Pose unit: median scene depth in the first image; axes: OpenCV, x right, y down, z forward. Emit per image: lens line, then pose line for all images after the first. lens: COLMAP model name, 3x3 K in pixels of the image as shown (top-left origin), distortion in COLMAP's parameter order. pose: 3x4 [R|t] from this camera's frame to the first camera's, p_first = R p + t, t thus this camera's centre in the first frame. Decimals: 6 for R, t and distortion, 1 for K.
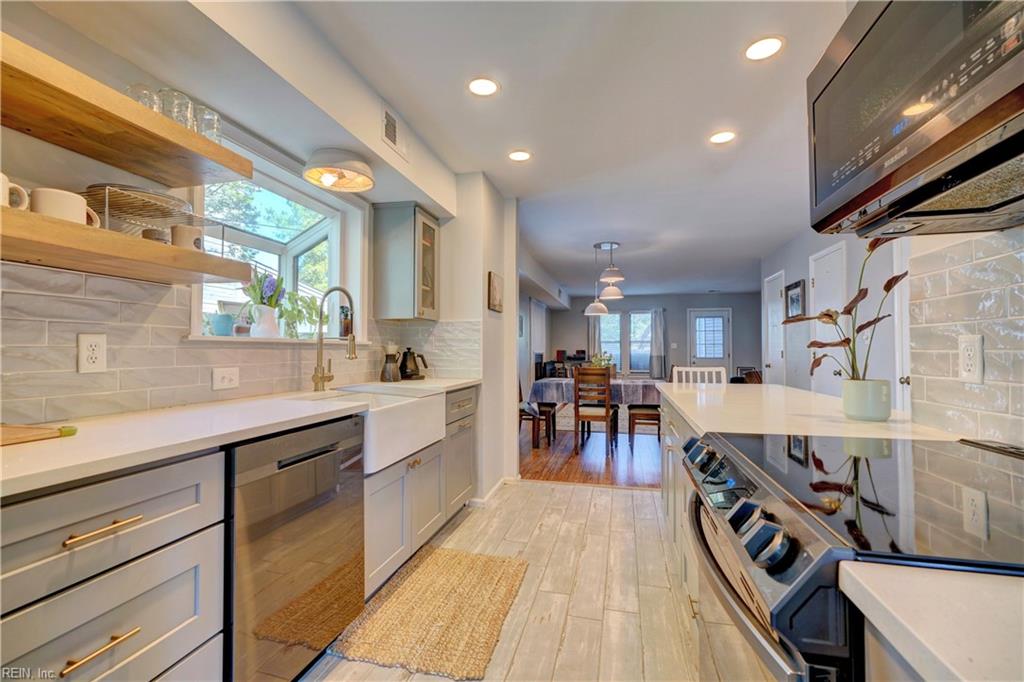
lens RADIAL K [[456.9, 0, 510.0], [0, 456.9, 340.6], [0, 0, 1]] dist [-0.013564, 0.006814]
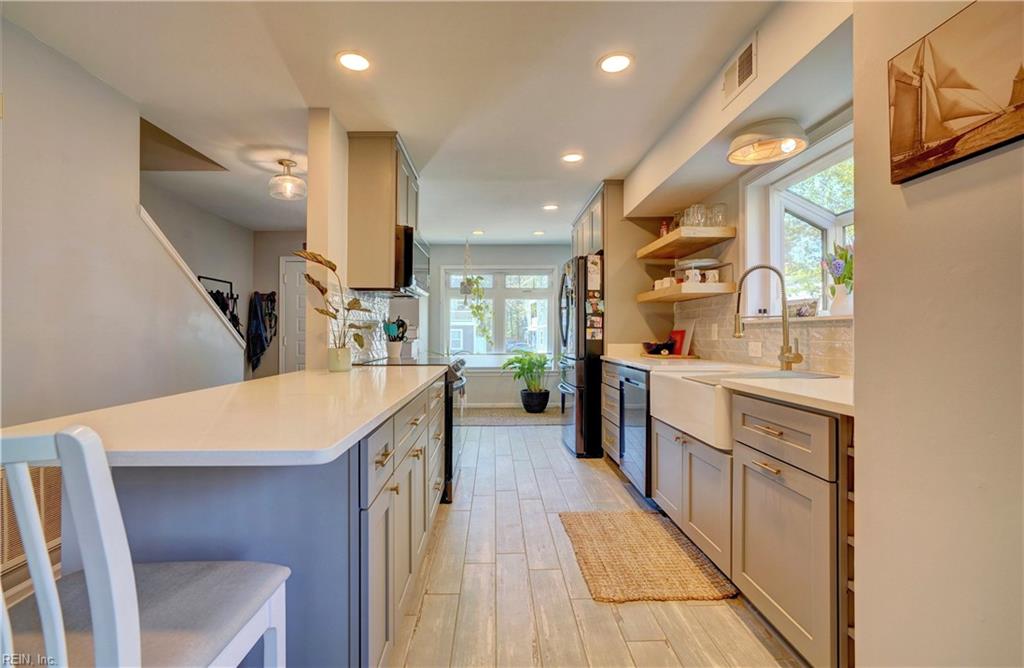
lens RADIAL K [[462.4, 0, 502.2], [0, 462.4, 329.2], [0, 0, 1]] dist [0.004660, 0.000315]
pose [[-0.966402, -0.000587, -0.257035, 0.292138], [0.007248, 0.999538, -0.029531, 0.035781], [0.256933, -0.030402, -0.965951, 1.283185]]
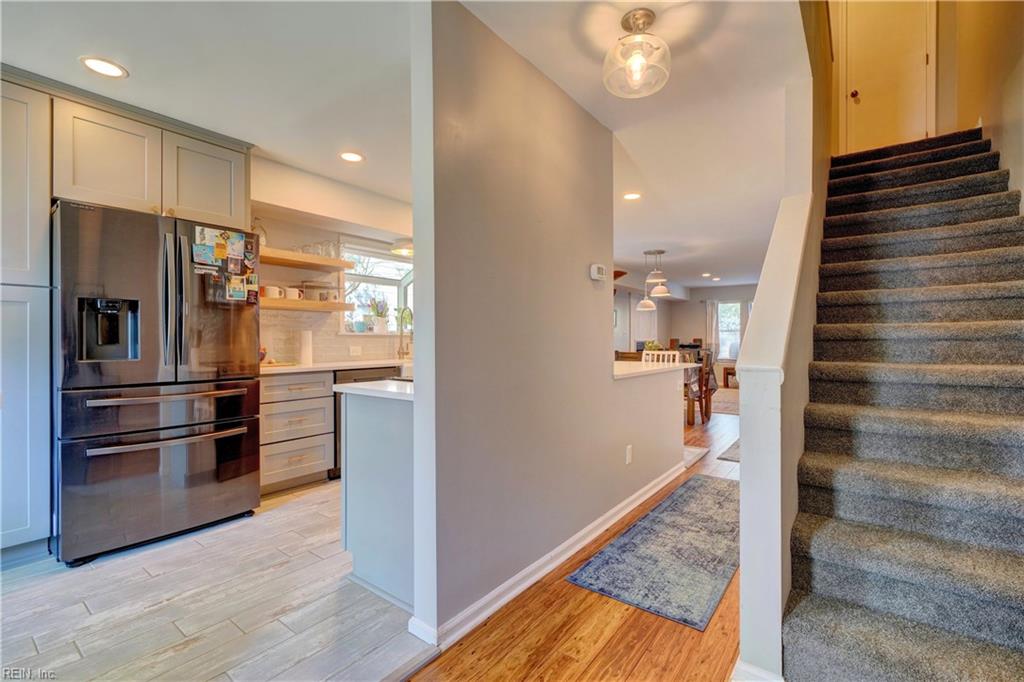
lens RADIAL K [[456.9, 0, 508.5], [0, 456.9, 340.9], [0, 0, 1]] dist [-0.013564, 0.006814]
pose [[0.916097, 0.001296, -0.400955, 0.581273], [0.008939, 0.999680, 0.023655, -0.009353], [0.400857, -0.025255, 0.915792, -0.456423]]
